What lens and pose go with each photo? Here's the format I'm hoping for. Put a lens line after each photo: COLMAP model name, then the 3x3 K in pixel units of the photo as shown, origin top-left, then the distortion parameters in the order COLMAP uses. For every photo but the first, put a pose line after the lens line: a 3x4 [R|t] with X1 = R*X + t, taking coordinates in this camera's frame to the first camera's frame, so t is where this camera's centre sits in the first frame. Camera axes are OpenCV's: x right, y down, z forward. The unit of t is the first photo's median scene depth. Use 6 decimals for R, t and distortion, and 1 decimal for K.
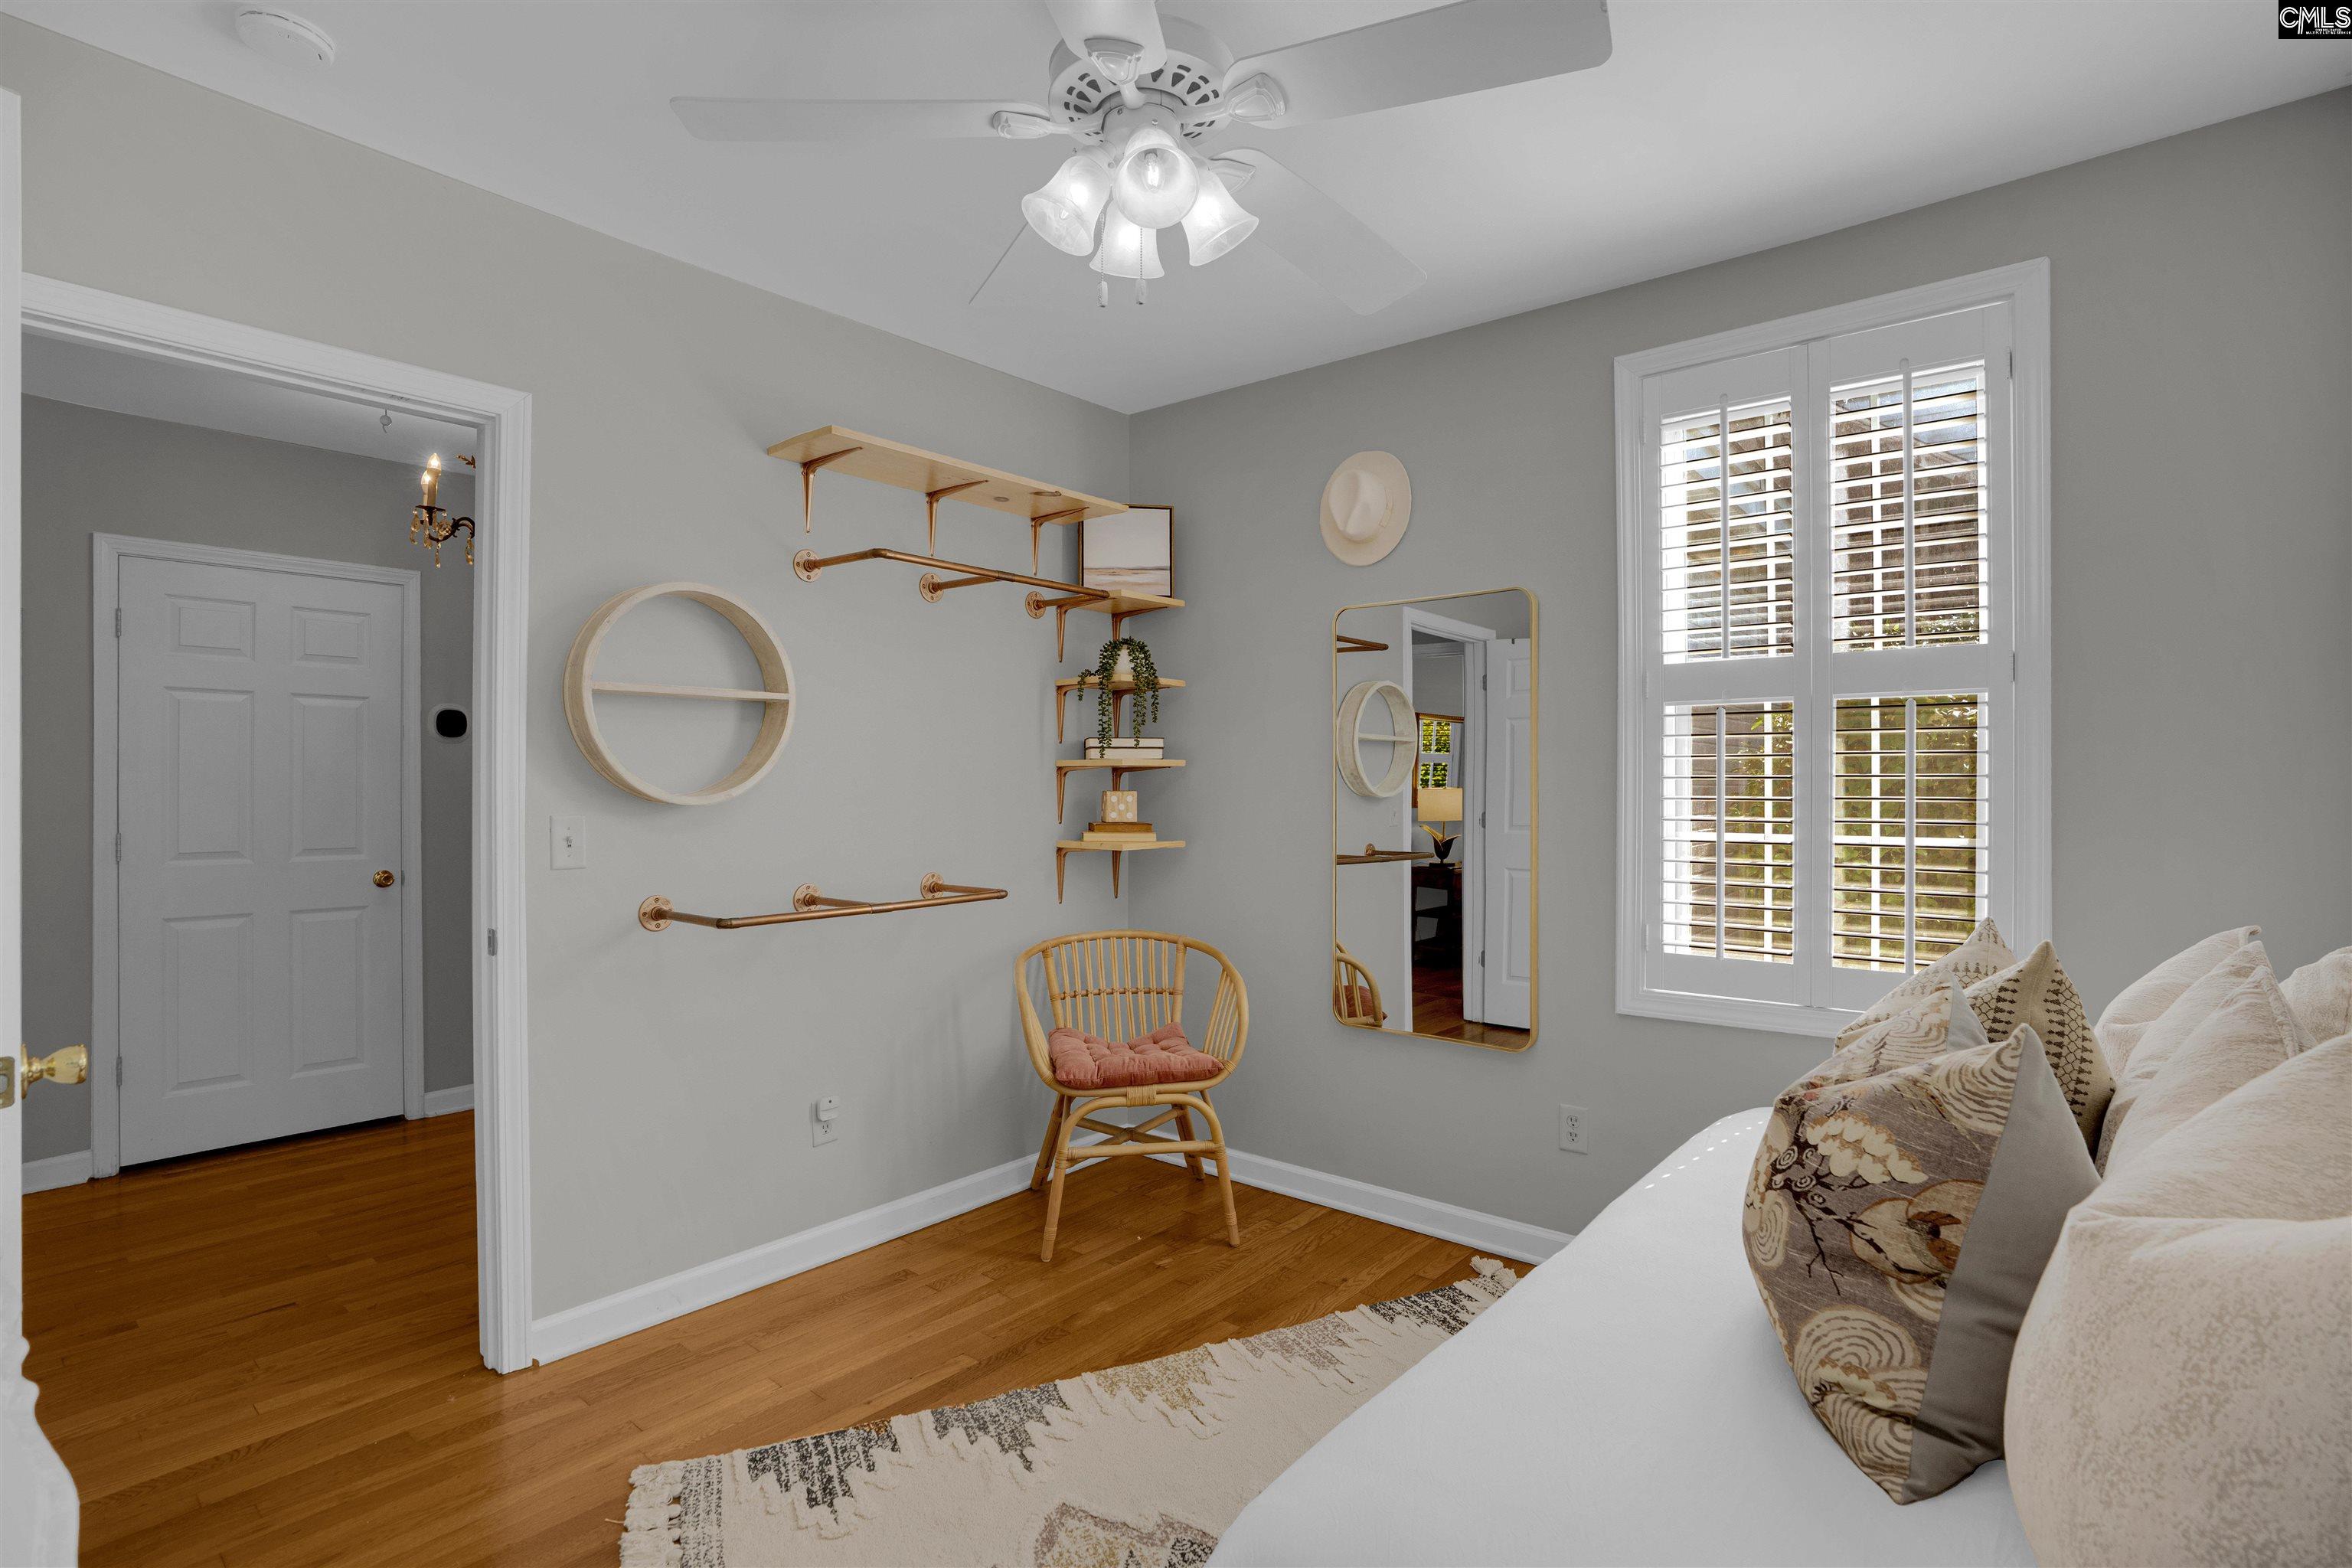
lens RADIAL K [[1126.7, 0, 1184.4], [0, 1126.7, 780.8], [0, 0, 1]] dist [-0.002504, -0.000456]
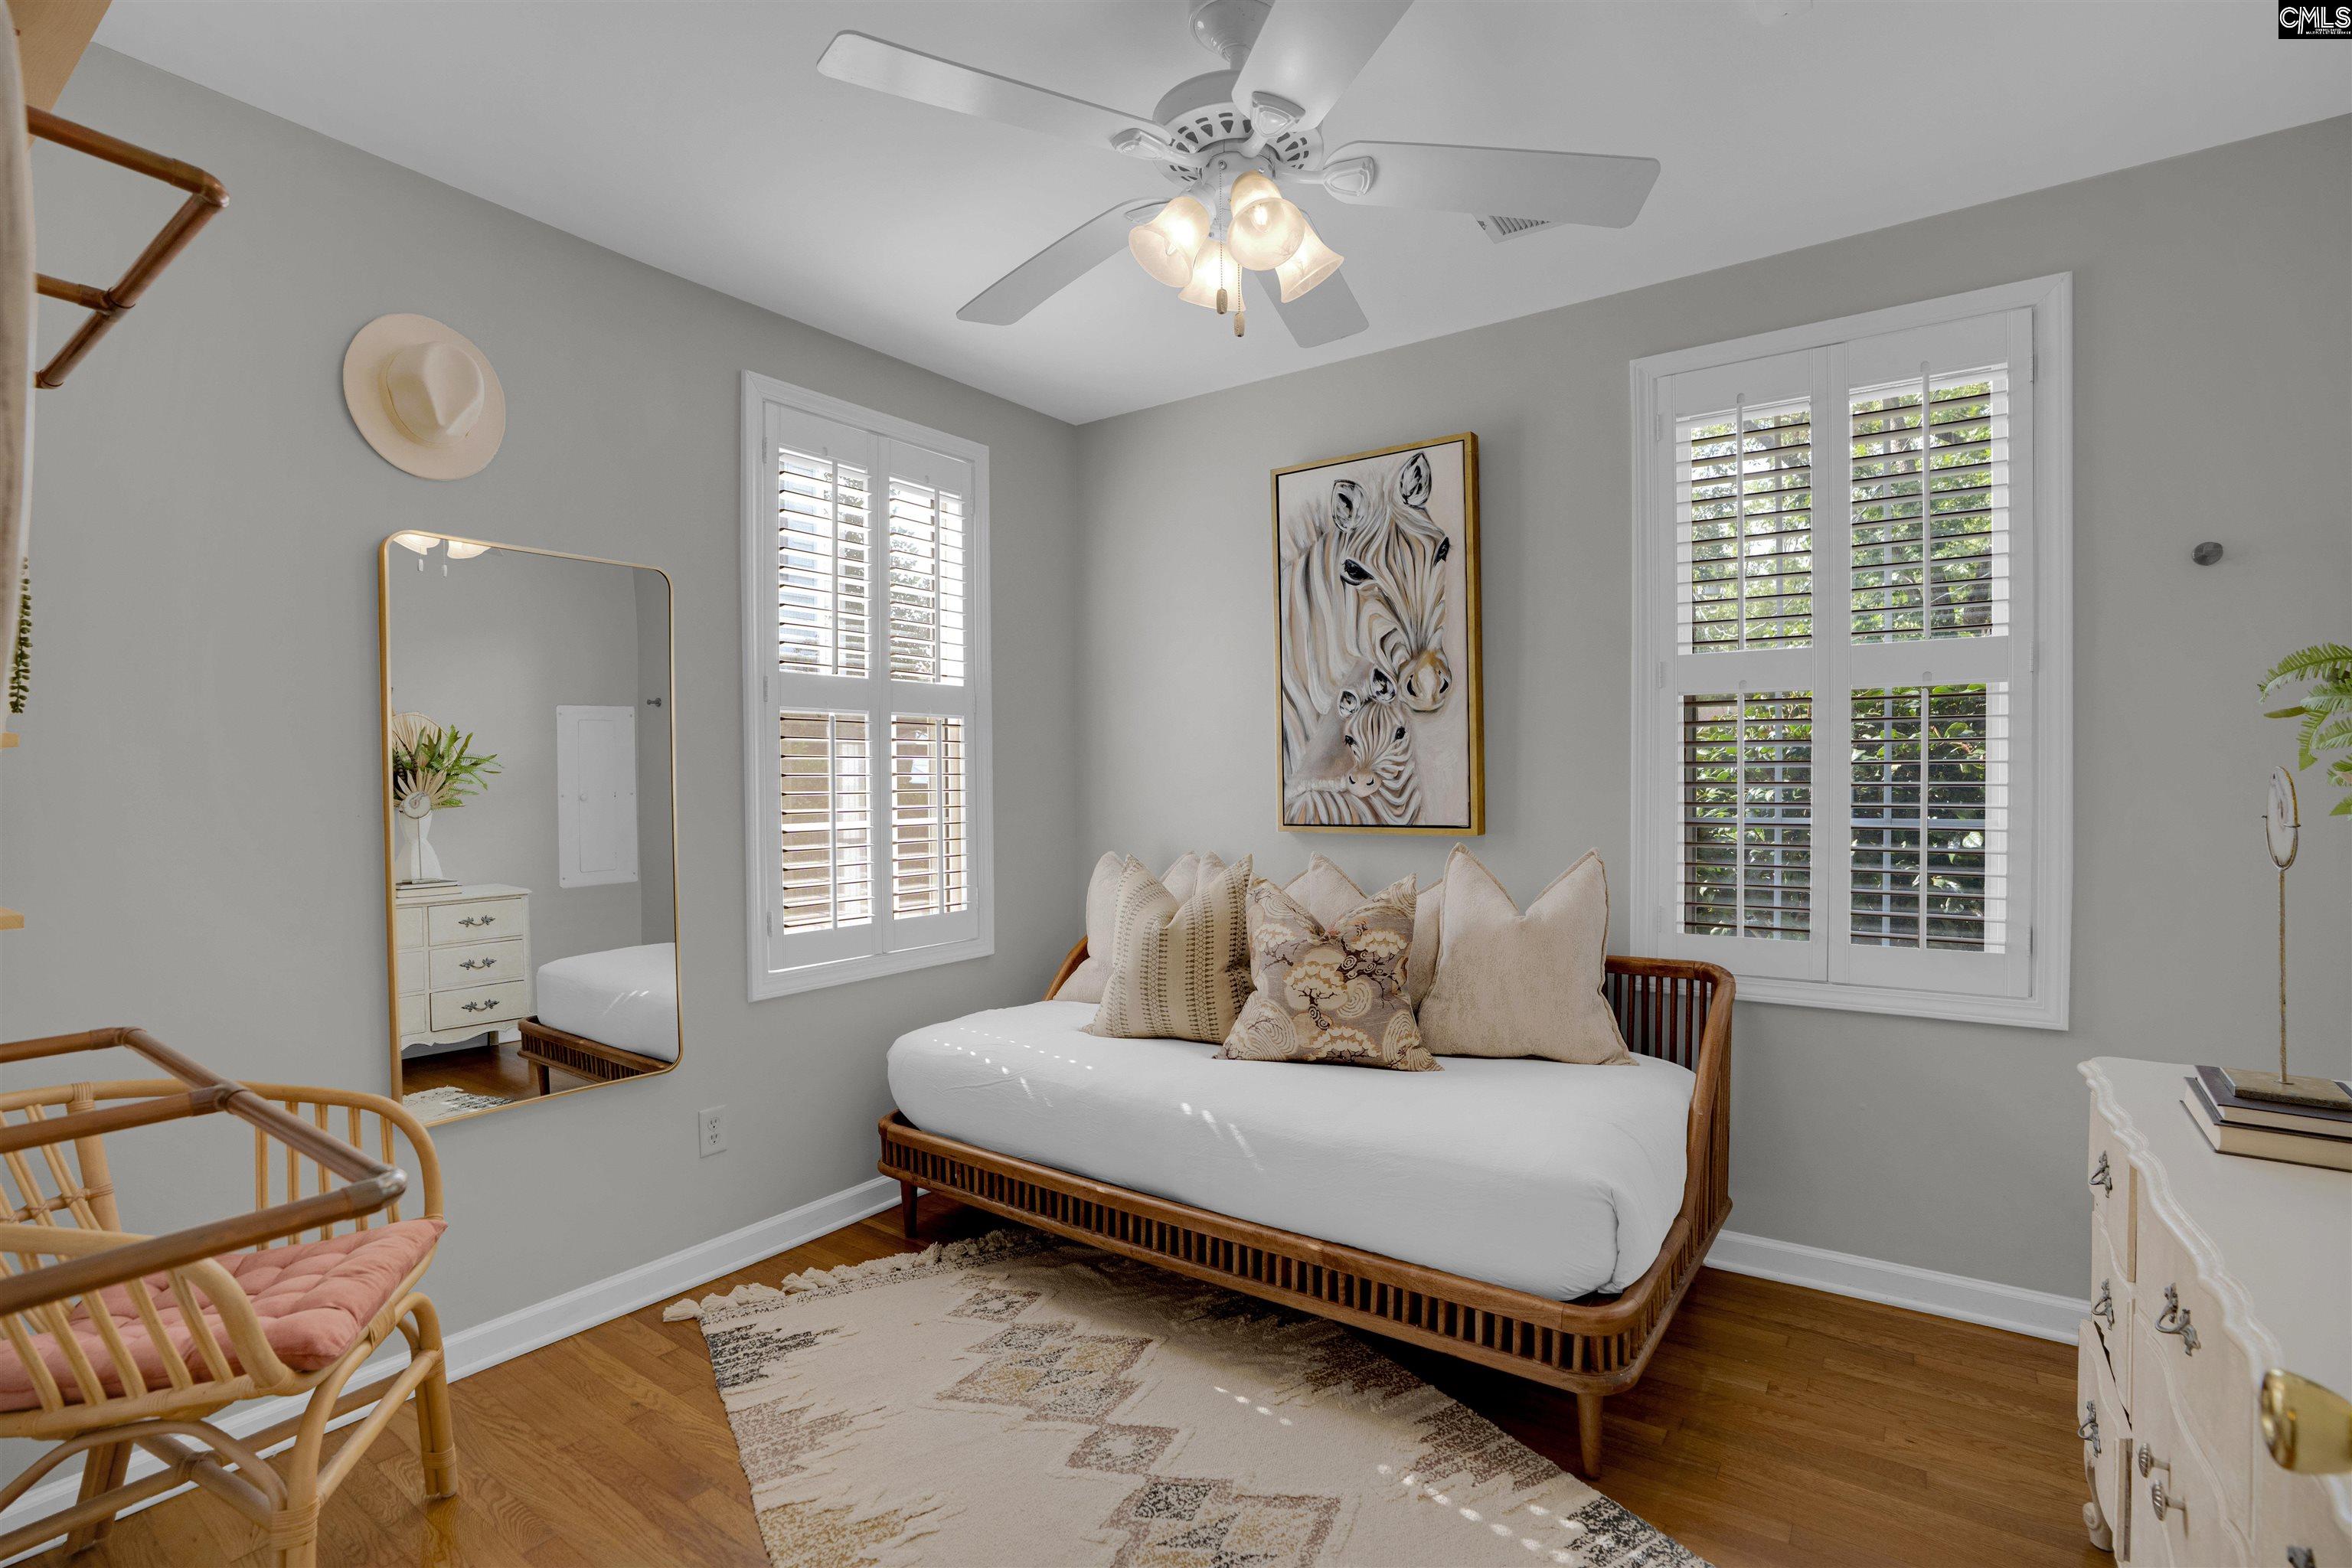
lens RADIAL K [[1116.4, 0, 1176.0], [0, 1116.4, 784.0], [0, 0, 1]] dist [-0.040442, -0.000105]
pose [[-0.081875, -0.005553, 0.996627, -0.713145], [0.005105, 0.999969, 0.005991, 0.001734], [-0.996630, 0.005578, -0.081844, 0.739586]]
